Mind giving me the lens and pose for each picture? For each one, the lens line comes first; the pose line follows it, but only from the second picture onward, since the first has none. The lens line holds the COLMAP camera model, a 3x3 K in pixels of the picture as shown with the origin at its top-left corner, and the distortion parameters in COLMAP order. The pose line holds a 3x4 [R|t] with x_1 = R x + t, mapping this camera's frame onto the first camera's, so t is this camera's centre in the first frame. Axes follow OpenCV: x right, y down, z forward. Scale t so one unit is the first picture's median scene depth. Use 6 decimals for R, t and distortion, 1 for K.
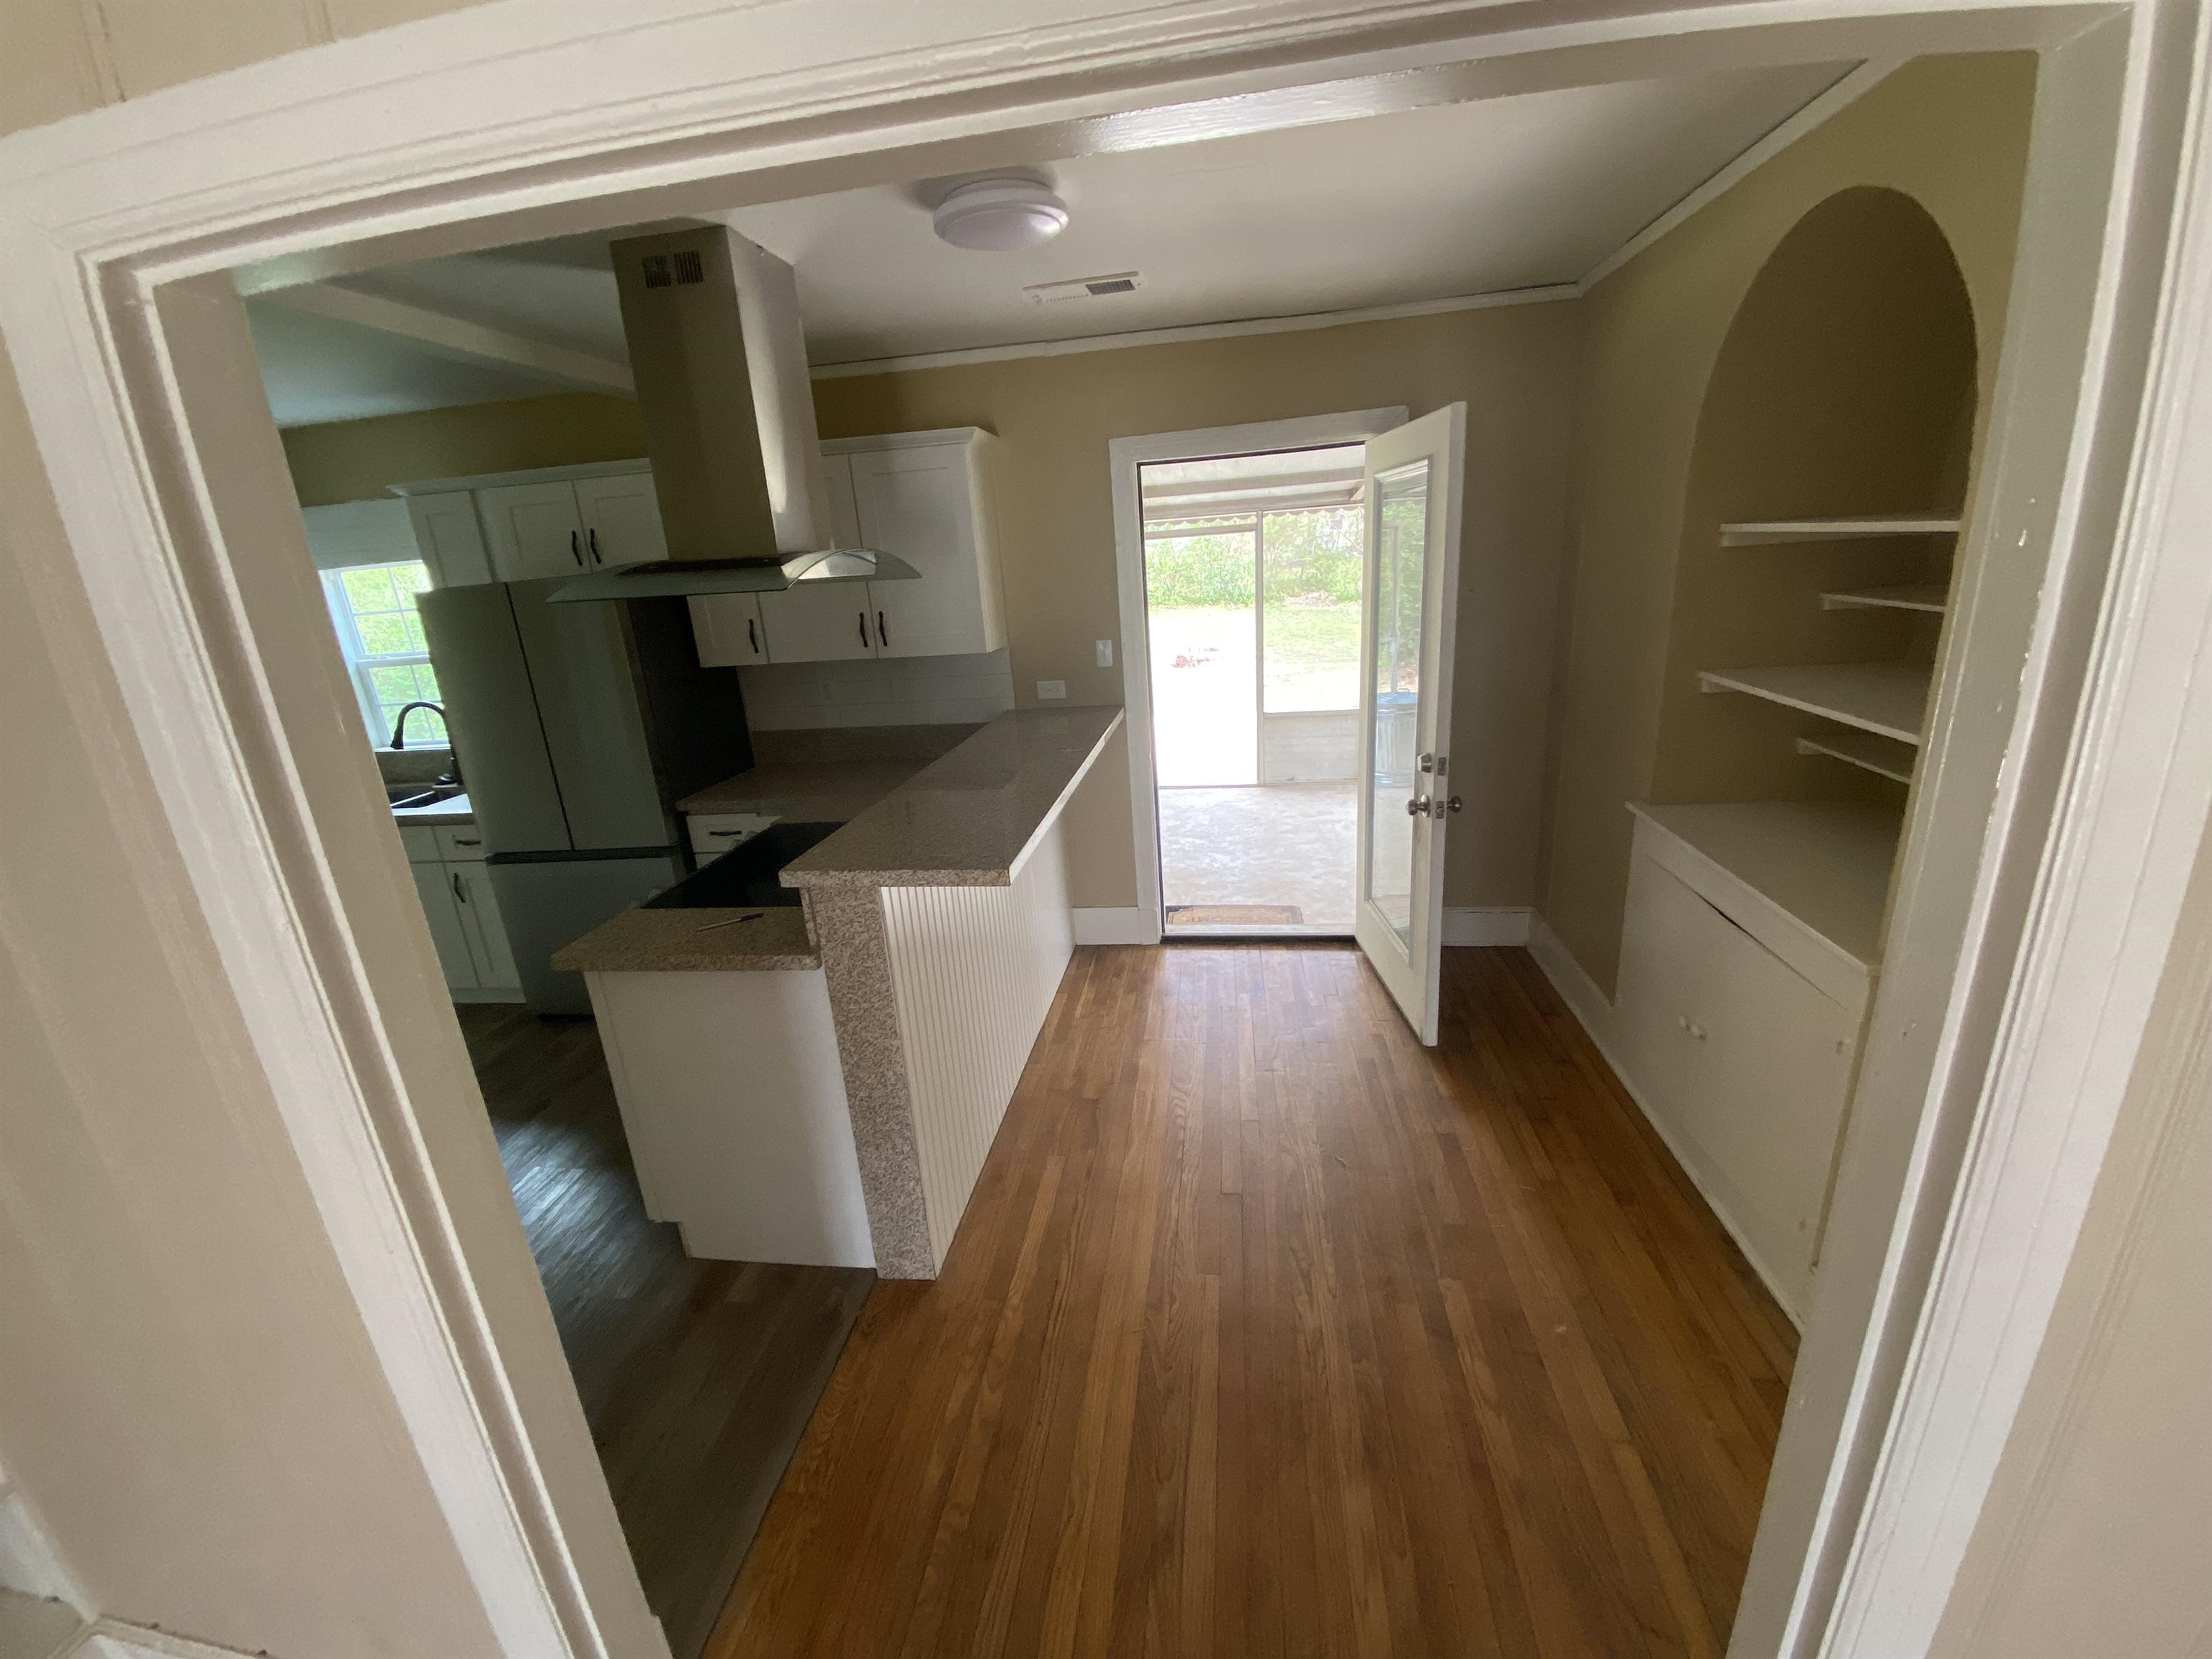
lens RADIAL K [[895.8, 0, 1108.7], [0, 895.8, 838.0], [0, 0, 1]] dist [-0.009735, -0.005207]
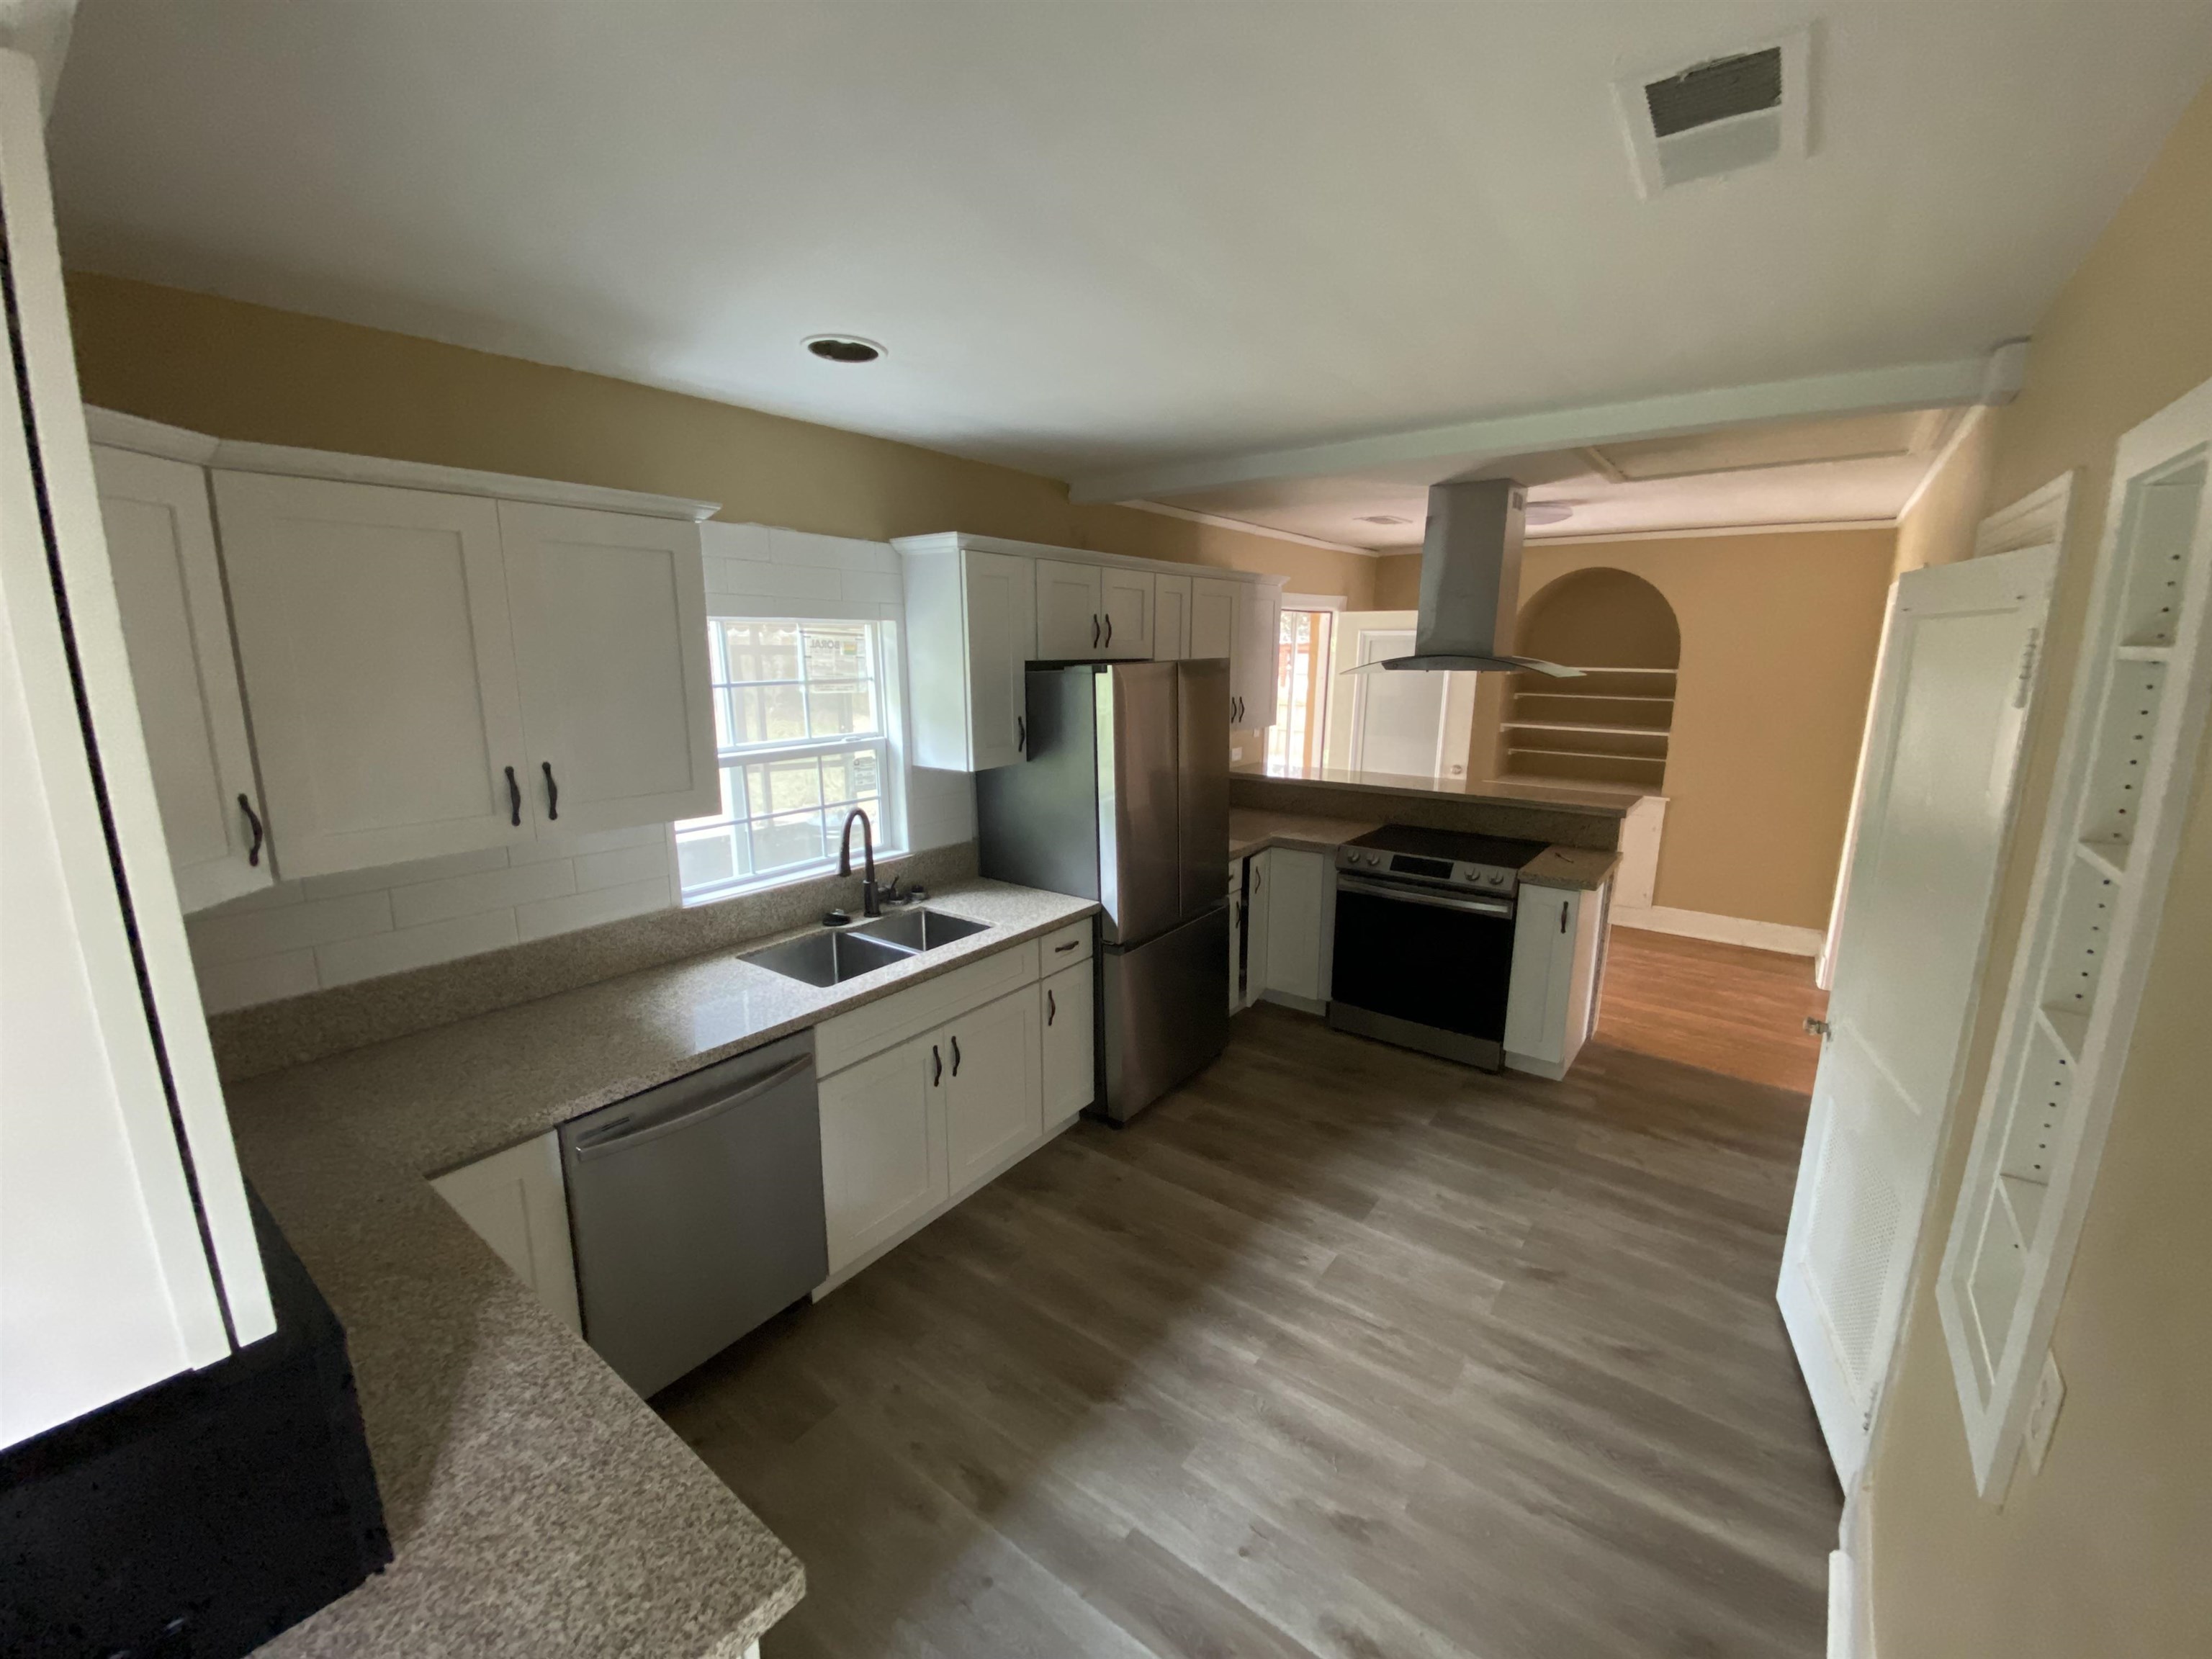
lens RADIAL K [[895.8, 0, 1096.2], [0, 895.8, 817.9], [0, 0, 1]] dist [-0.009735, -0.005207]
pose [[0.503911, -0.098873, 0.858078, -1.541898], [0.225736, 0.973976, -0.020337, -0.099019], [-0.833737, 0.203947, 0.513116, 0.540357]]
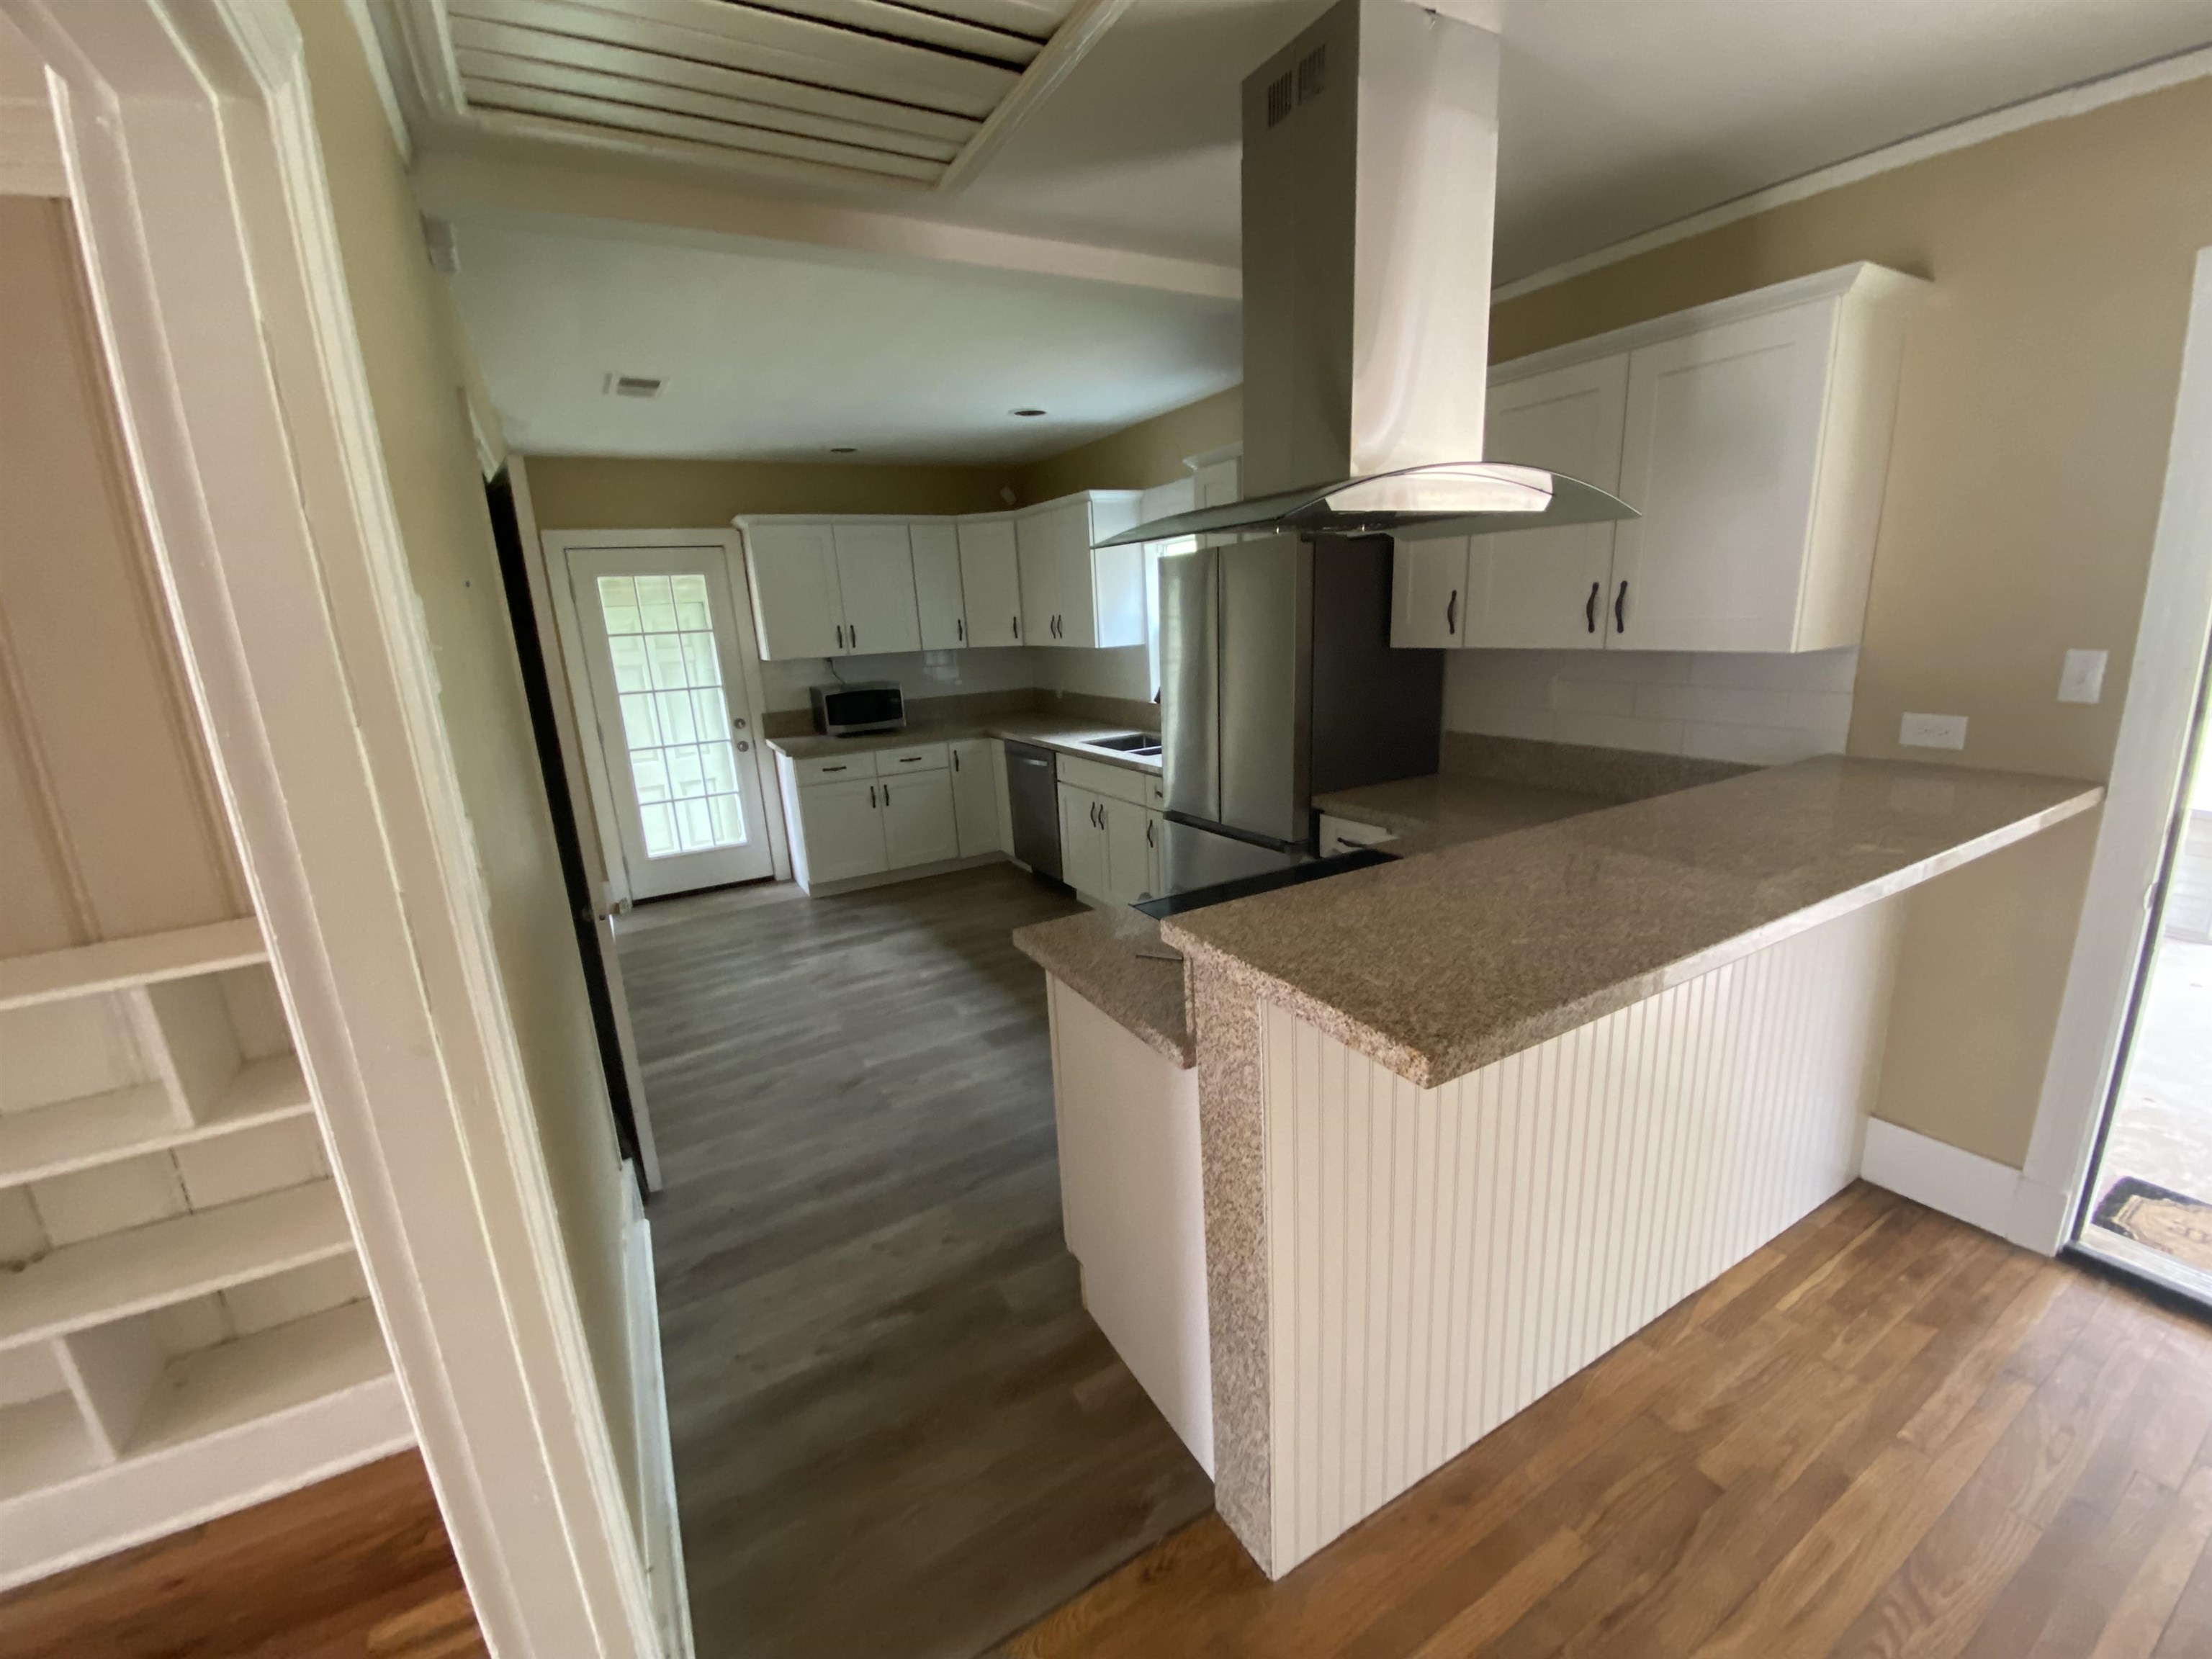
lens RADIAL K [[895.8, 0, 1089.4], [0, 895.8, 831.3], [0, 0, 1]] dist [-0.009735, -0.005207]
pose [[0.590633, 0.225024, -0.774931, 0.070287], [-0.225943, 0.968036, 0.108889, -0.050986], [0.774663, 0.110776, 0.622596, 0.283613]]
